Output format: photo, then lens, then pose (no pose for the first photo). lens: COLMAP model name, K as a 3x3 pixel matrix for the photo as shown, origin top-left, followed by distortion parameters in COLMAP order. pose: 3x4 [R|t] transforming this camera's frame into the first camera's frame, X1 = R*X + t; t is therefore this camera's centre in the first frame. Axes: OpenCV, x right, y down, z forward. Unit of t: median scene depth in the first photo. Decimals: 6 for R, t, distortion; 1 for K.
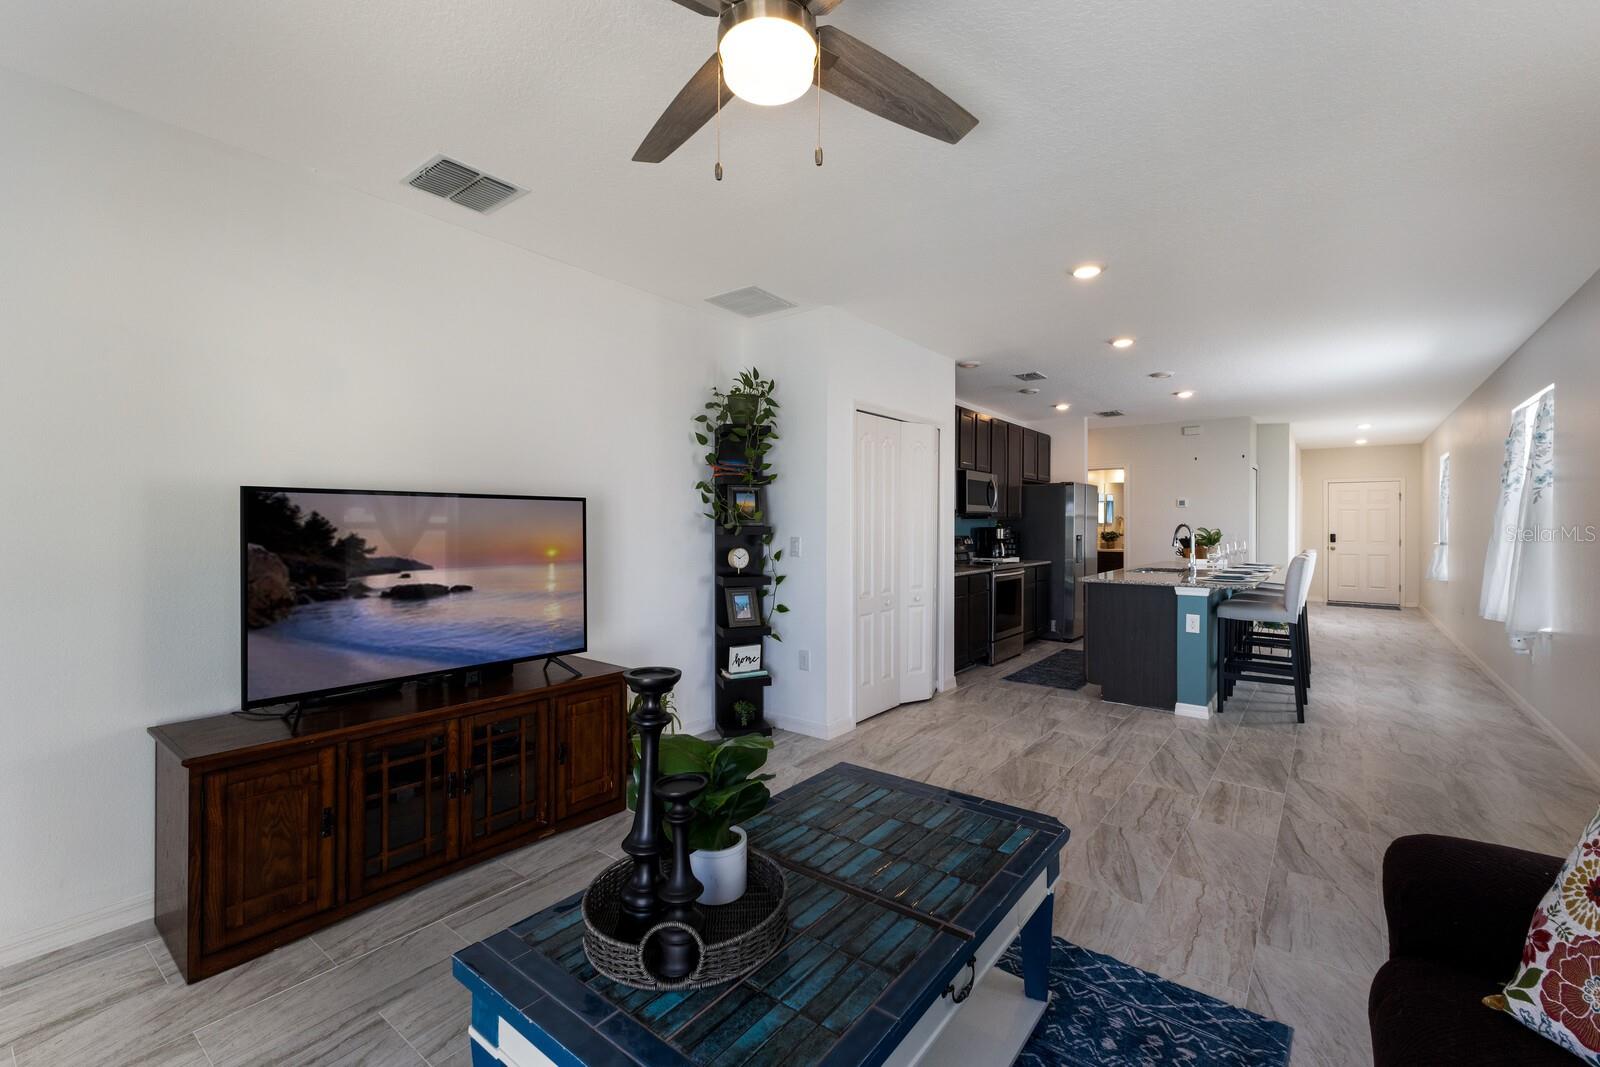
lens RADIAL K [[678.9, 0, 799.1], [0, 678.9, 507.2], [0, 0, 1]] dist [0.000738, 0.000056]
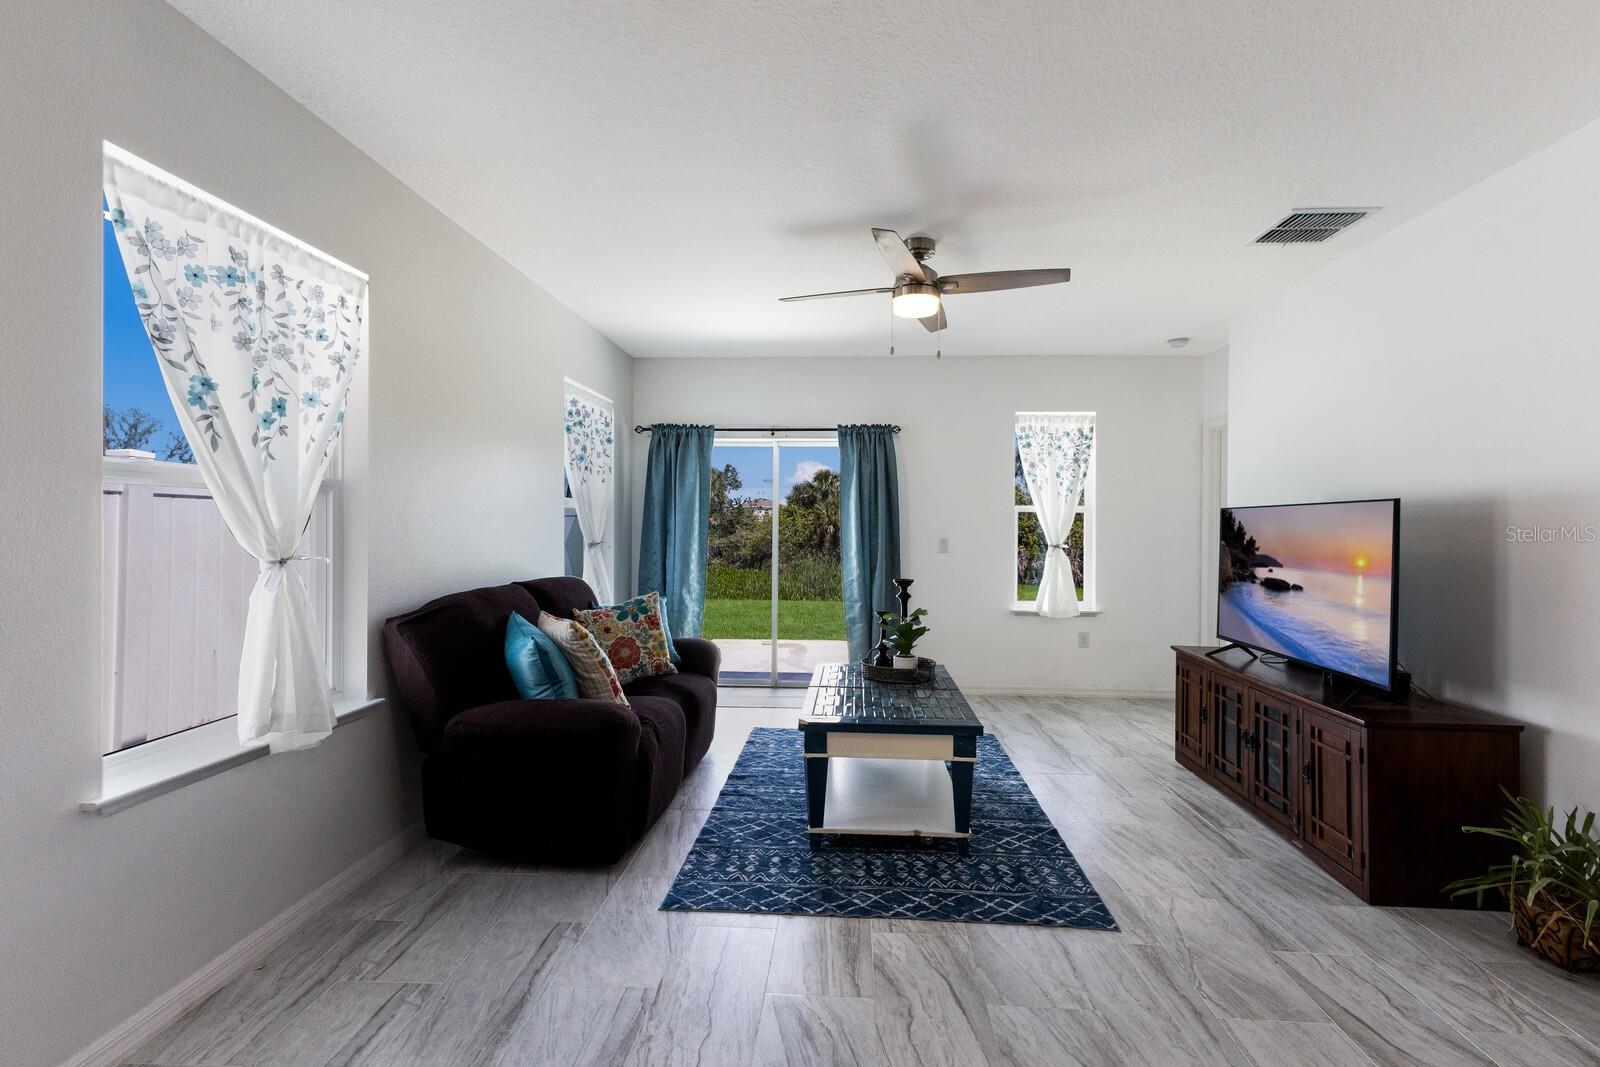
lens RADIAL K [[724.7, 0, 800.0], [0, 724.7, 533.5], [0, 0, 1]] dist [-0.000512, -0.000118]
pose [[-0.833996, -0.001965, -0.551767, 0.917401], [0.004918, 0.999927, -0.010995, 0.043376], [0.551748, -0.011883, -0.833926, 1.676166]]
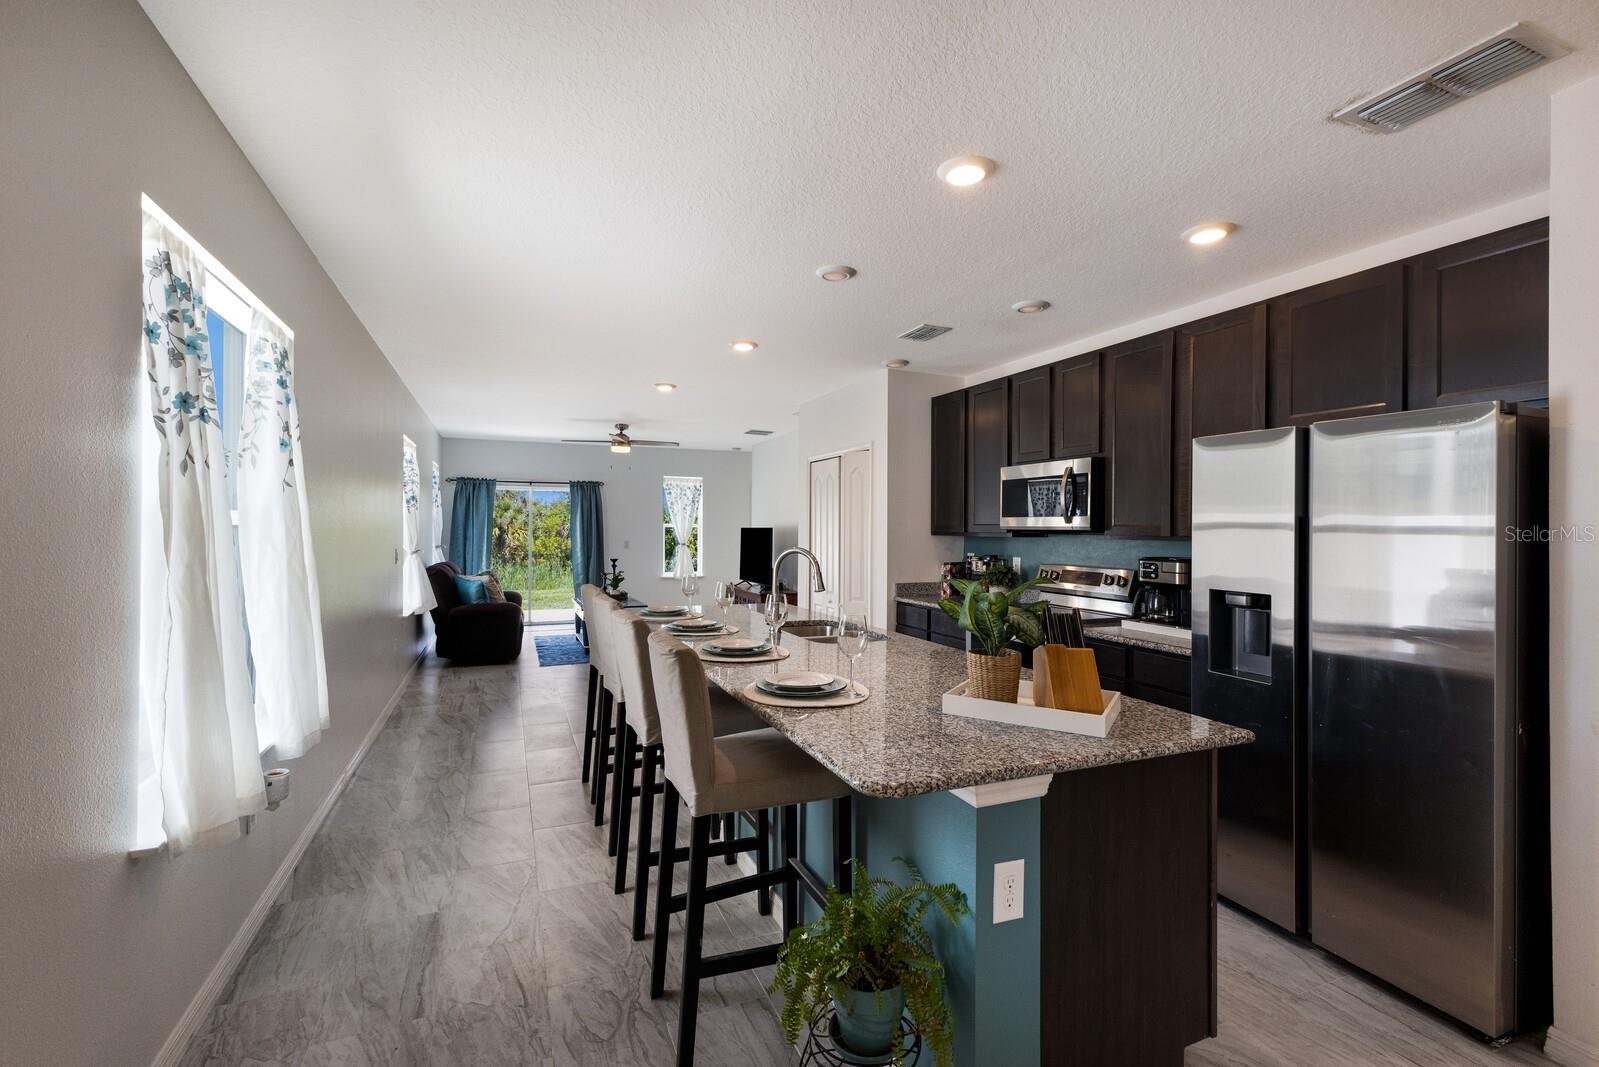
lens RADIAL K [[724.2, 0, 799.5], [0, 724.2, 533.5], [0, 0, 1]] dist [-0.000512, -0.000118]
pose [[-0.506633, 0.002607, -0.862158, 2.583984], [0.017388, 0.999823, -0.007194, 0.039365], [0.861987, -0.018636, -0.506588, 3.189978]]
